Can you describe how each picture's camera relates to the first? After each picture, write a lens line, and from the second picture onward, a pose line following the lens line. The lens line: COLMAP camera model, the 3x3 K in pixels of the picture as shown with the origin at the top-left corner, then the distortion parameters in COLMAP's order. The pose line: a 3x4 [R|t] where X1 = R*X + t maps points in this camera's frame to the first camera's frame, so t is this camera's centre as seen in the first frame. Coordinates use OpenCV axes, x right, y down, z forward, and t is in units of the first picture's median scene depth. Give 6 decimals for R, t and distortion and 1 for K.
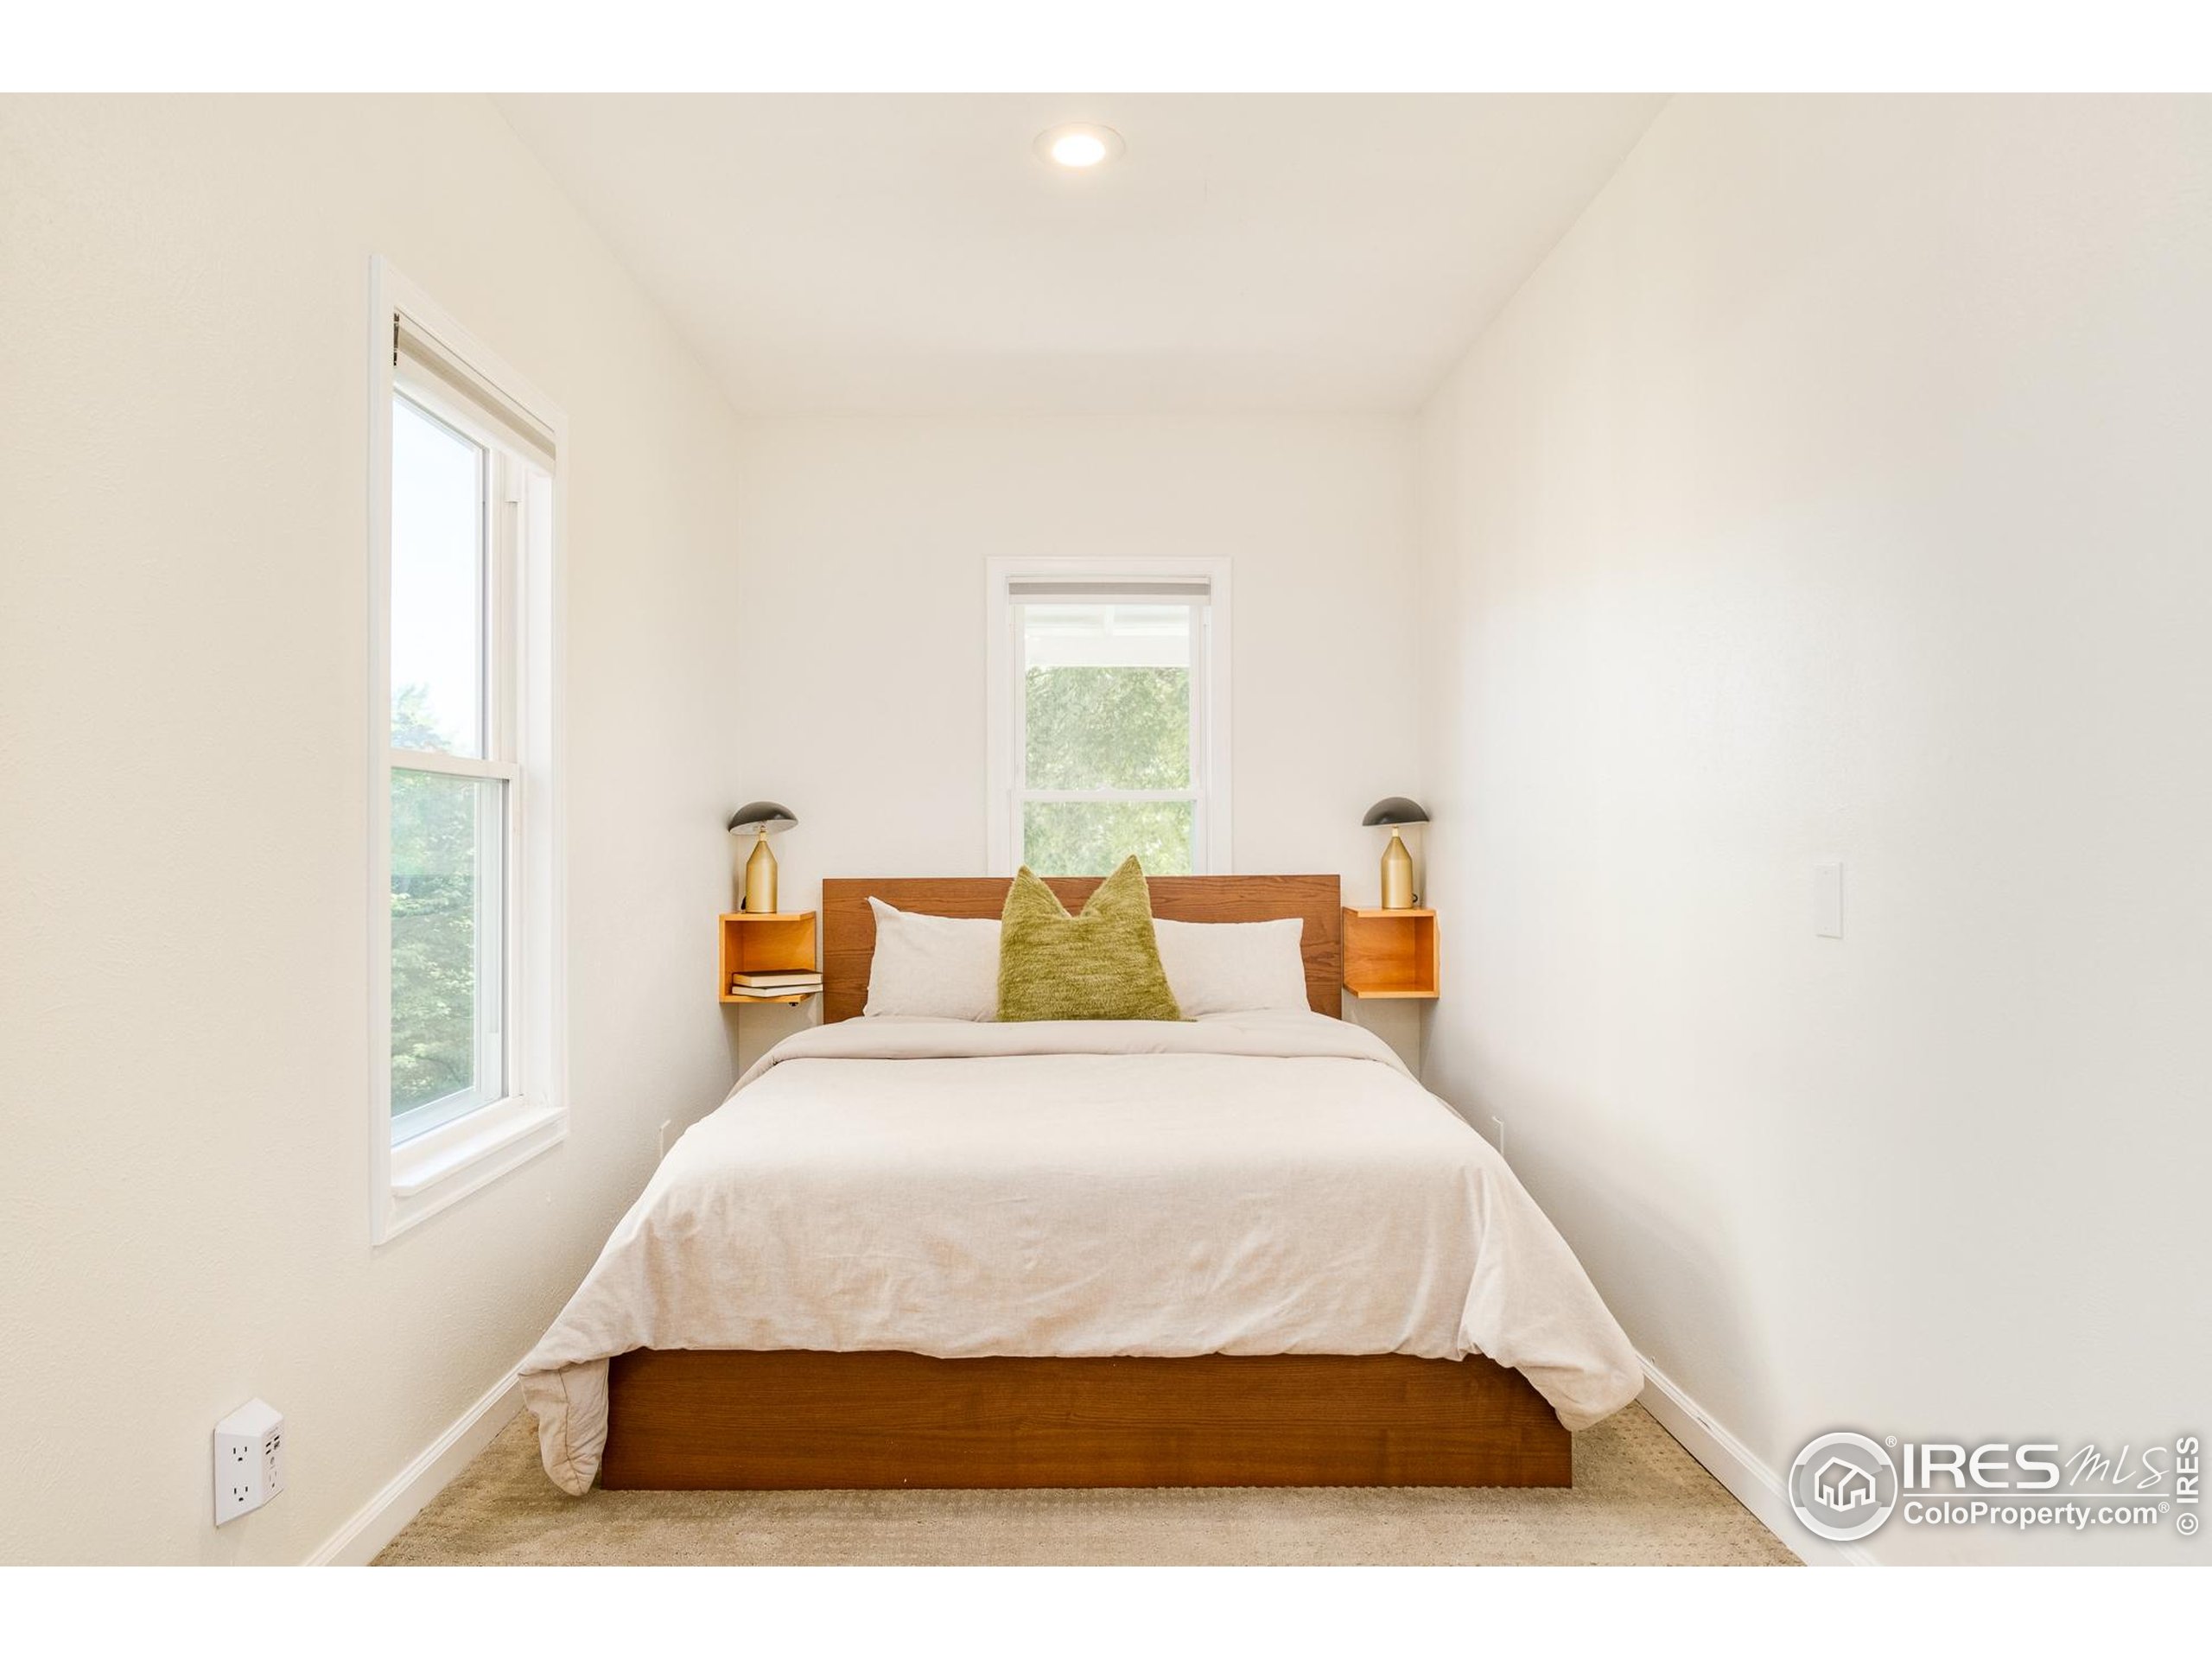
lens RADIAL K [[946.6, 0, 1101.7], [0, 946.6, 826.7], [0, 0, 1]] dist [0.000338, -0.000047]
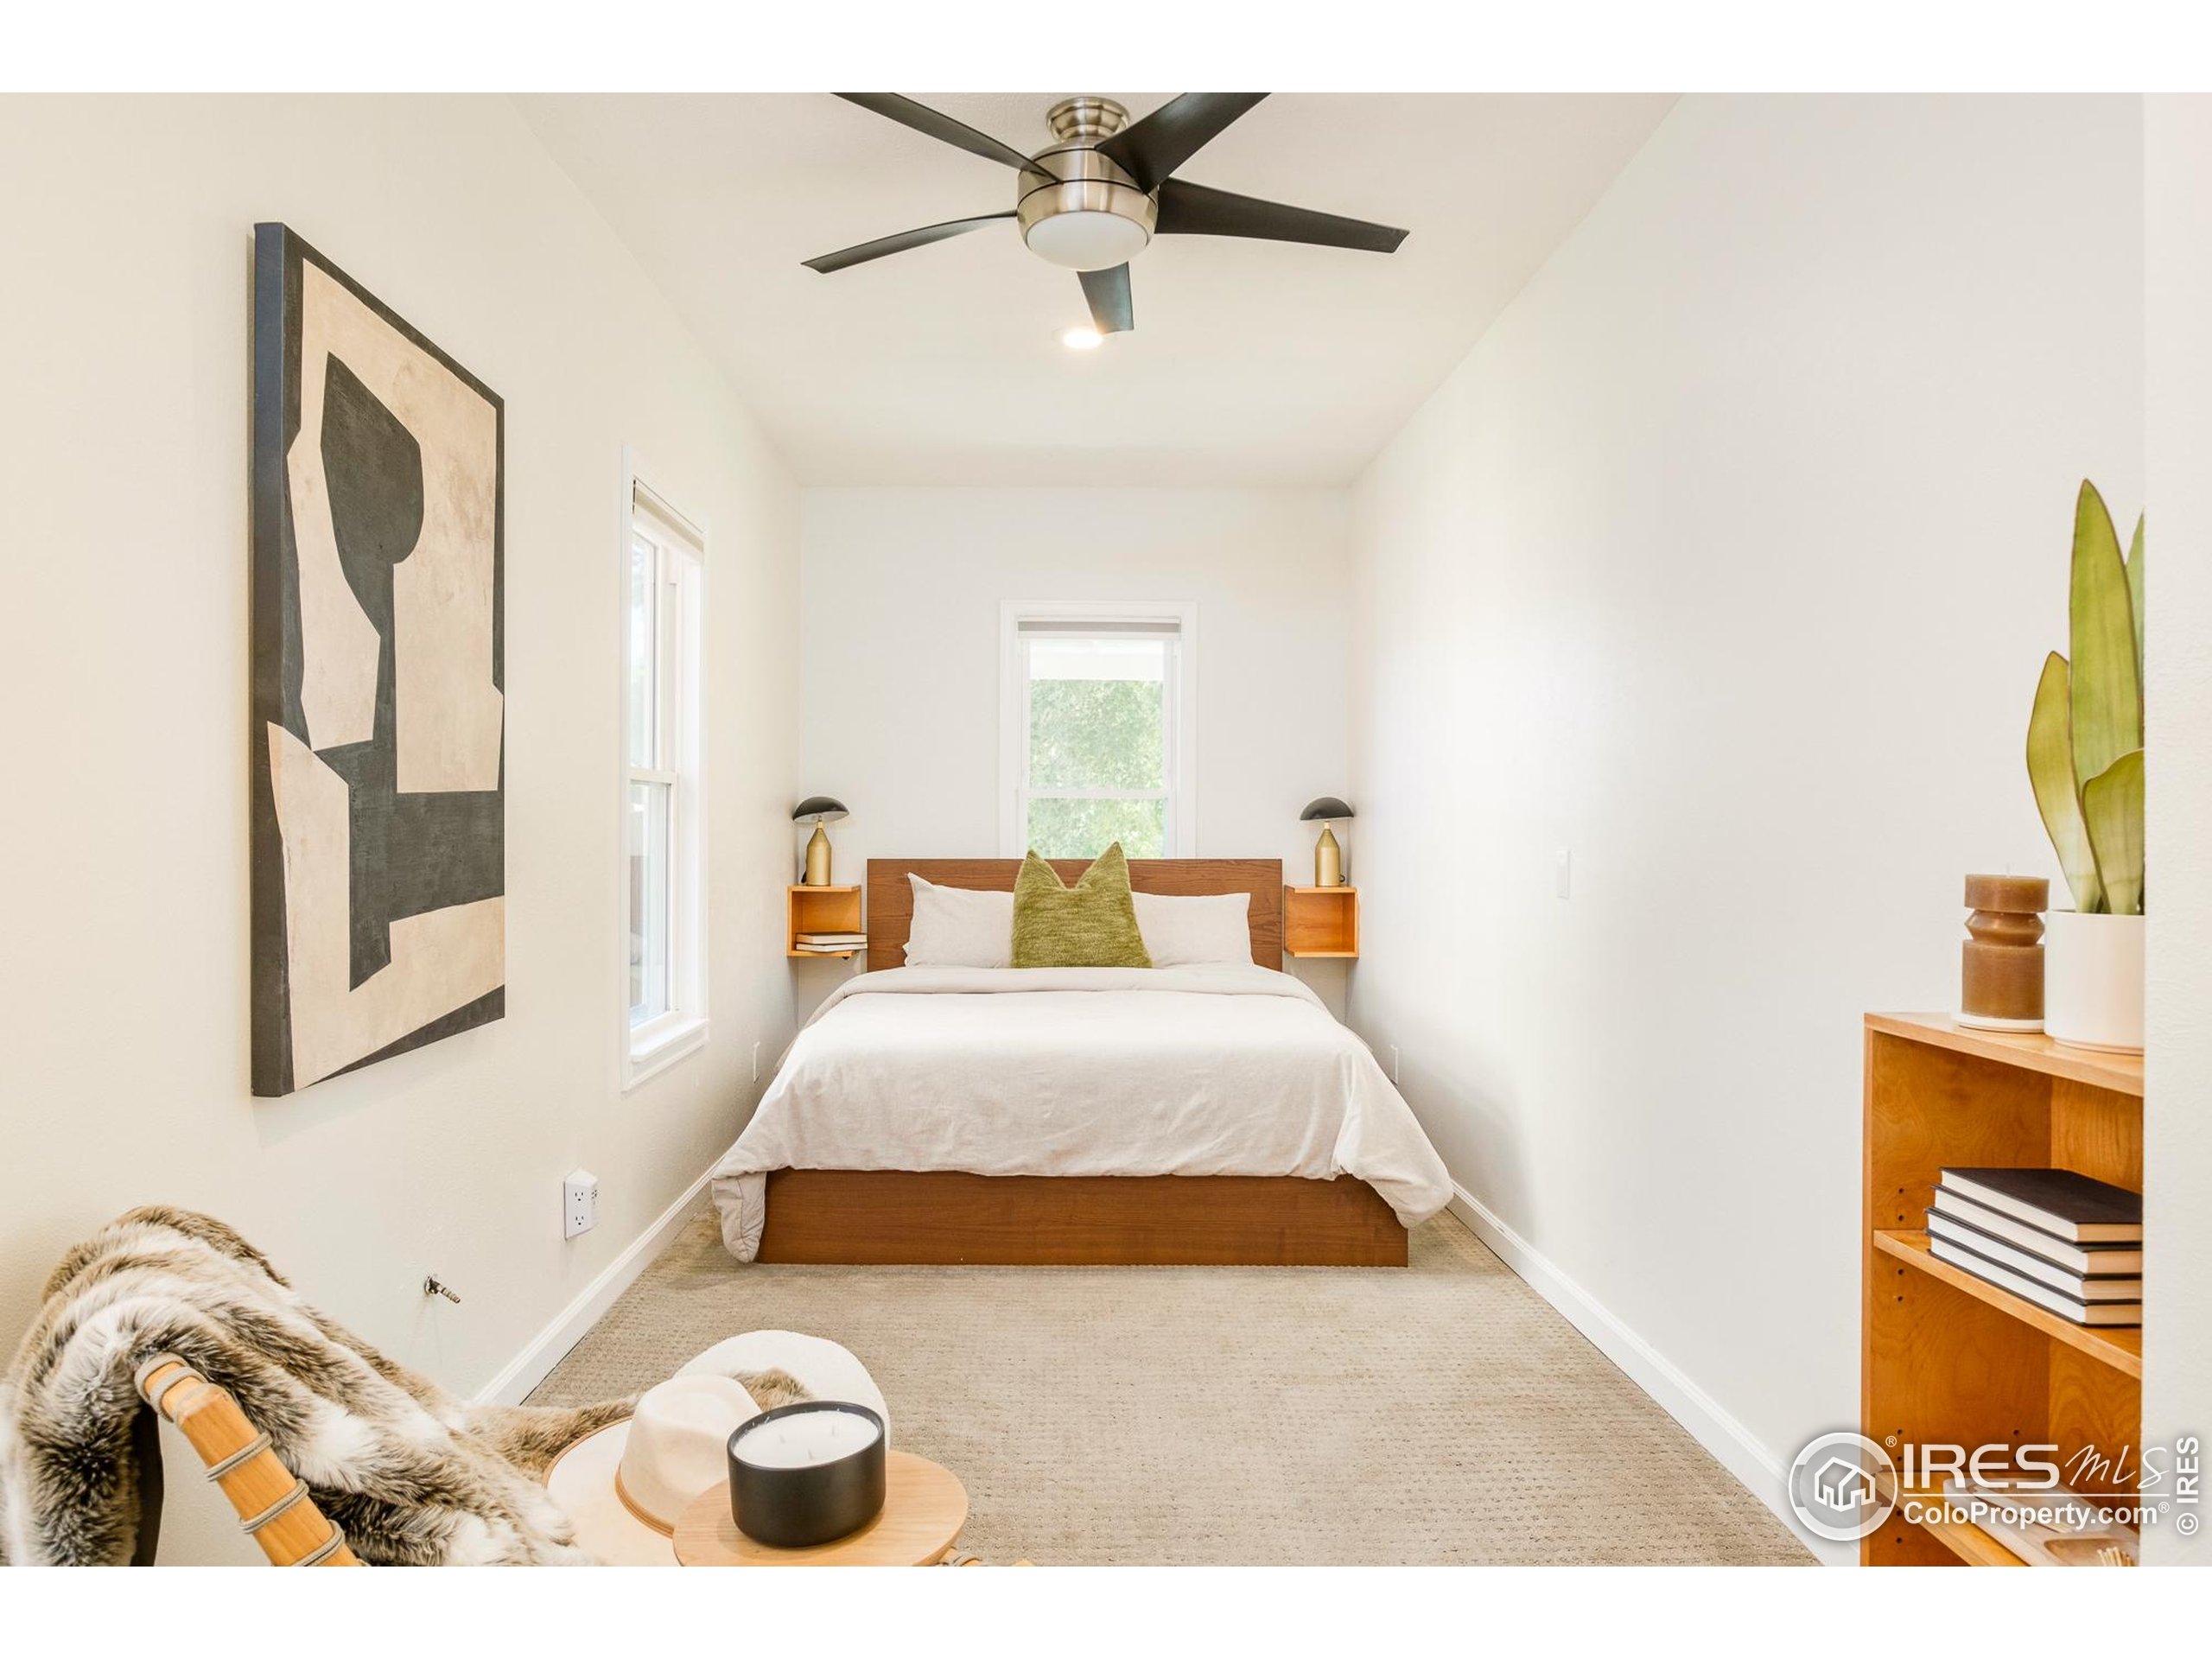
lens RADIAL K [[946.6, 0, 1101.7], [0, 946.6, 826.7], [0, 0, 1]] dist [0.000338, -0.000047]
pose [[0.999748, 0.008652, 0.020705, -0.023065], [-0.008917, 0.999879, 0.012744, -0.011340], [-0.020592, -0.012925, 0.999704, -0.474520]]
